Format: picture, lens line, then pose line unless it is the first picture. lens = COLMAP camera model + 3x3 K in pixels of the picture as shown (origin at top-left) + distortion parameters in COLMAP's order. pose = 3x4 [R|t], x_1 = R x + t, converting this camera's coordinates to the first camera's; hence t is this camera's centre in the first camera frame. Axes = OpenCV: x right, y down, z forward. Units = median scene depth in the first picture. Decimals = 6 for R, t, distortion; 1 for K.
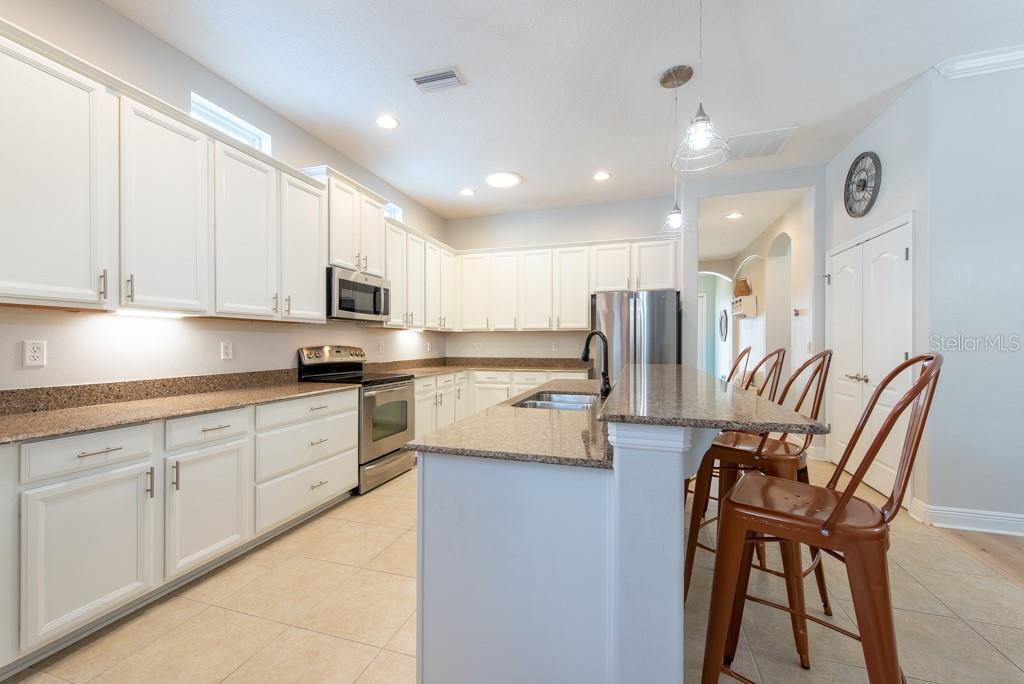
lens RADIAL K [[403.2, 0, 510.7], [0, 403.2, 342.9], [0, 0, 1]] dist [0.010193, -0.000673]
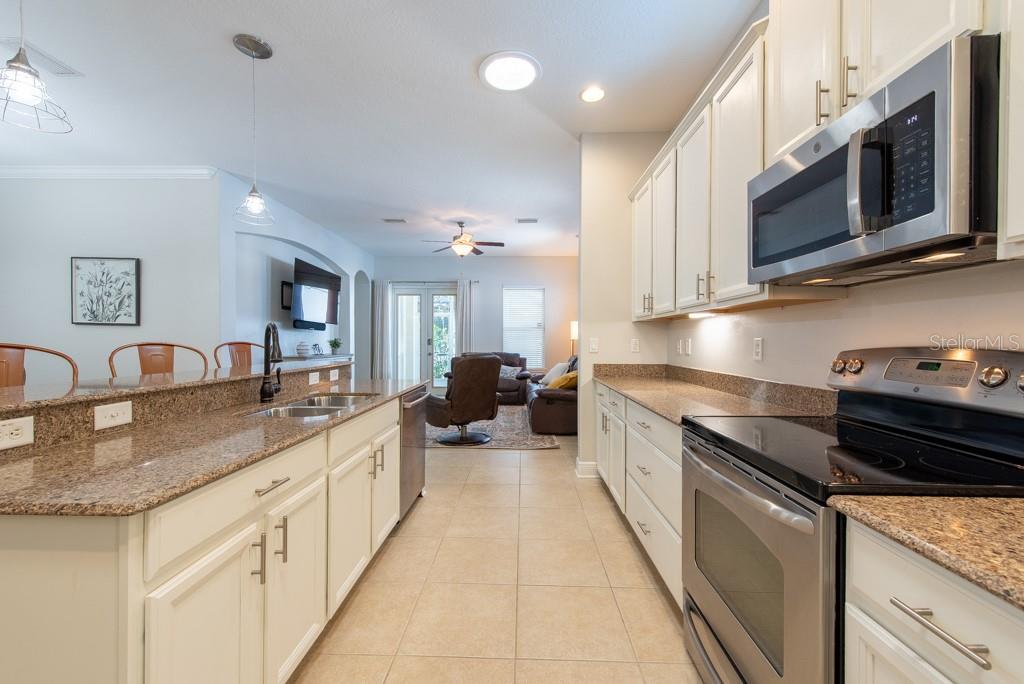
lens RADIAL K [[403.2, 0, 511.3], [0, 403.2, 338.9], [0, 0, 1]] dist [0.015639, -0.000071]
pose [[-0.960437, -0.003864, -0.278471, -0.022324], [-0.002877, 0.999988, -0.003953, 0.002893], [0.278483, -0.002995, -0.960436, 1.224004]]
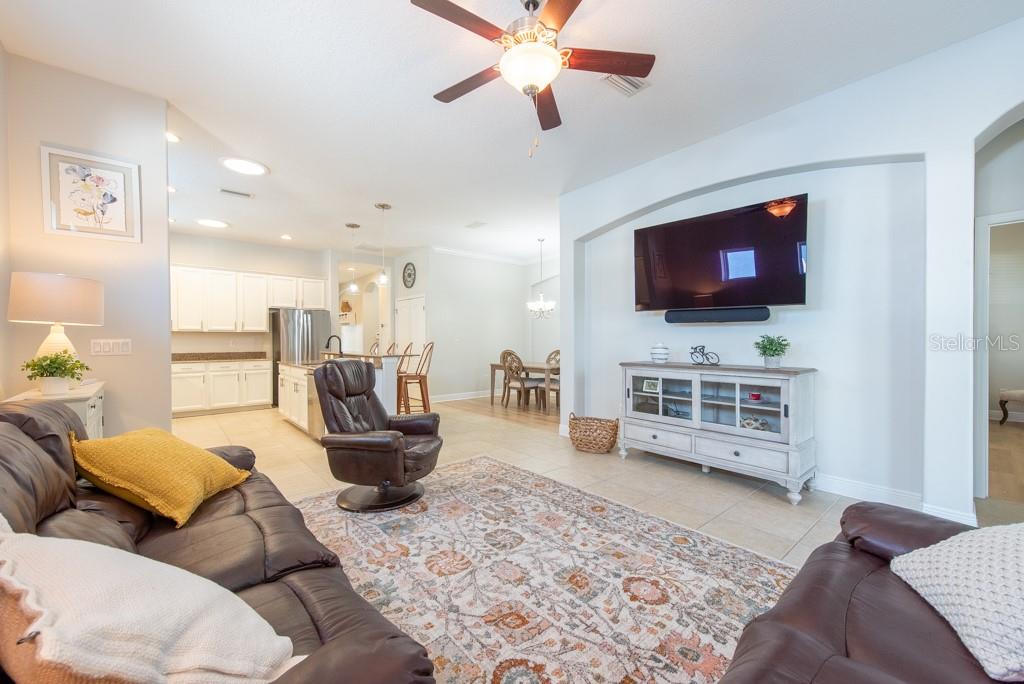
lens RADIAL K [[400.0, 0, 510.9], [0, 400.0, 344.2], [0, 0, 1]] dist [0.013694, -0.000125]
pose [[0.529469, -0.010305, 0.848267, -0.796401], [0.003495, 0.999944, 0.009966, 0.001684], [-0.848322, -0.002313, 0.529475, -0.734517]]
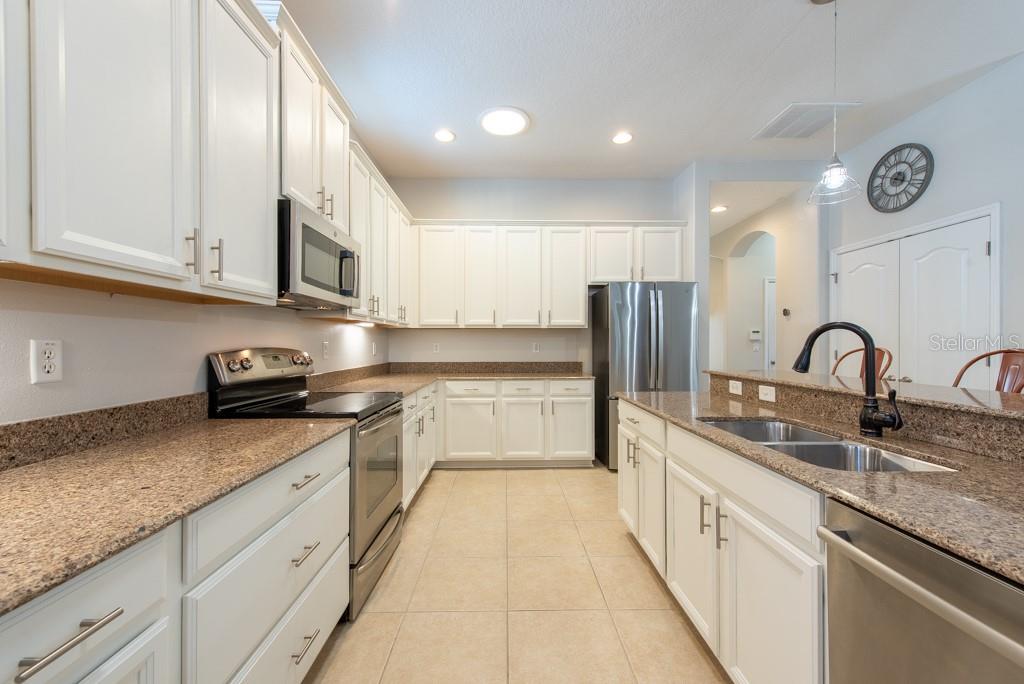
lens RADIAL K [[403.2, 0, 510.7], [0, 403.2, 342.9], [0, 0, 1]] dist [0.010193, -0.000673]
pose [[0.947935, 0.000078, 0.318464, -0.296429], [0.000484, 0.999998, -0.001684, 0.001582], [-0.318463, 0.001750, 0.947934, 0.354943]]
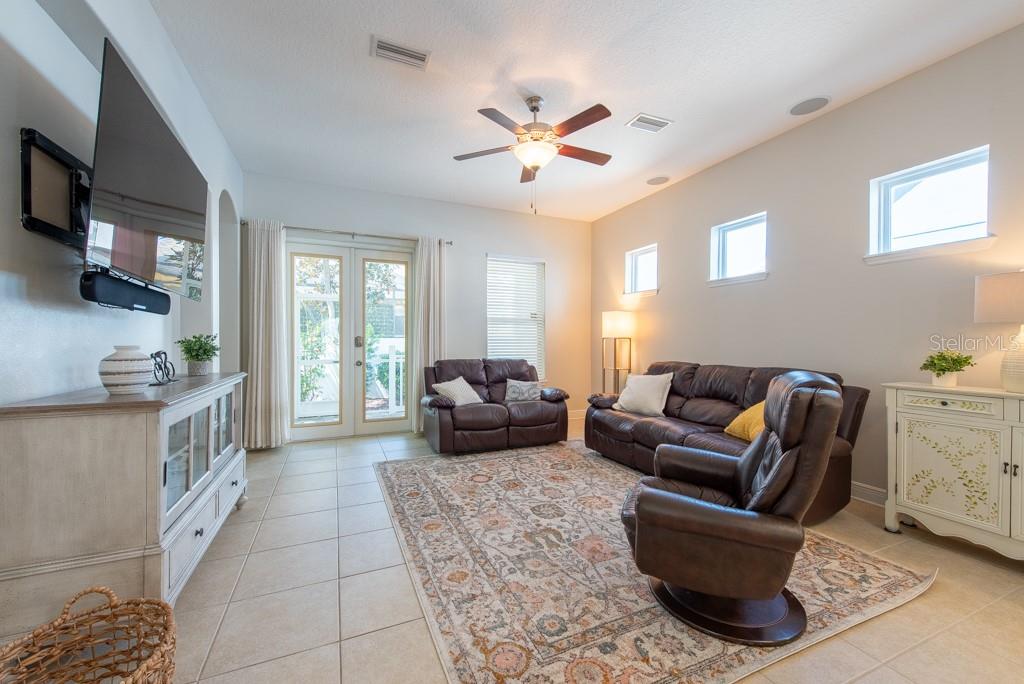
lens RADIAL K [[404.6, 0, 510.3], [0, 404.6, 335.6], [0, 0, 1]] dist [0.012188, -0.000133]
pose [[-0.750874, -0.005594, -0.660422, 0.296374], [0.000117, 0.999963, -0.008603, 0.002130], [0.660446, -0.006537, -0.750845, 0.139195]]
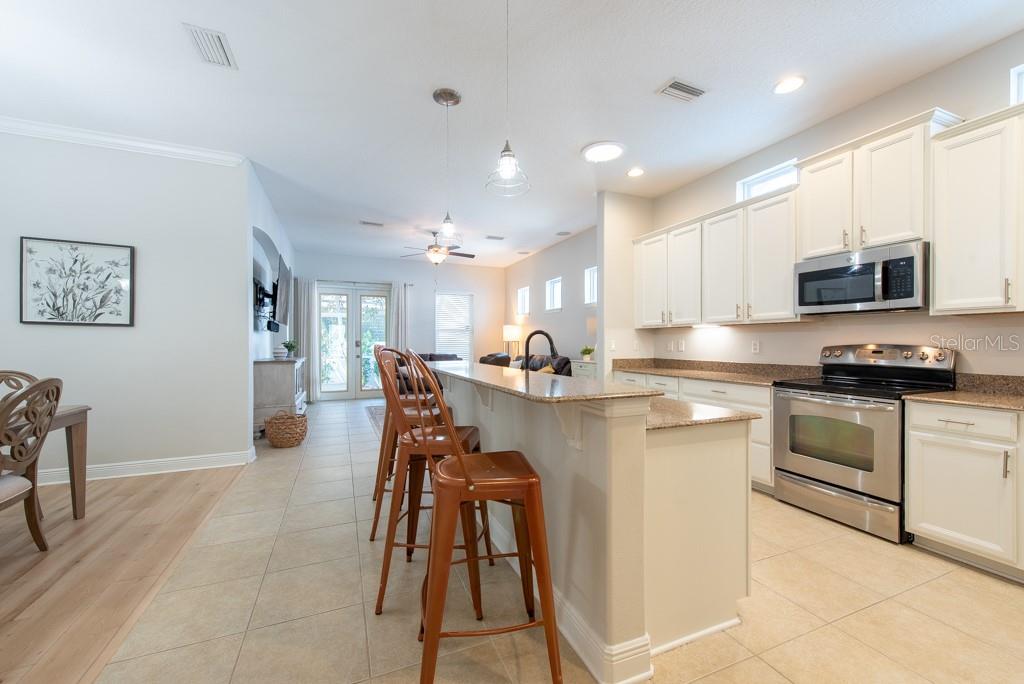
lens RADIAL K [[403.2, 0, 510.7], [0, 403.2, 342.9], [0, 0, 1]] dist [0.010193, -0.000673]
pose [[-0.757306, 0.002237, -0.653056, 0.640575], [0.000773, 0.999997, 0.002529, 0.001506], [0.653059, 0.001411, -0.757306, 1.139720]]
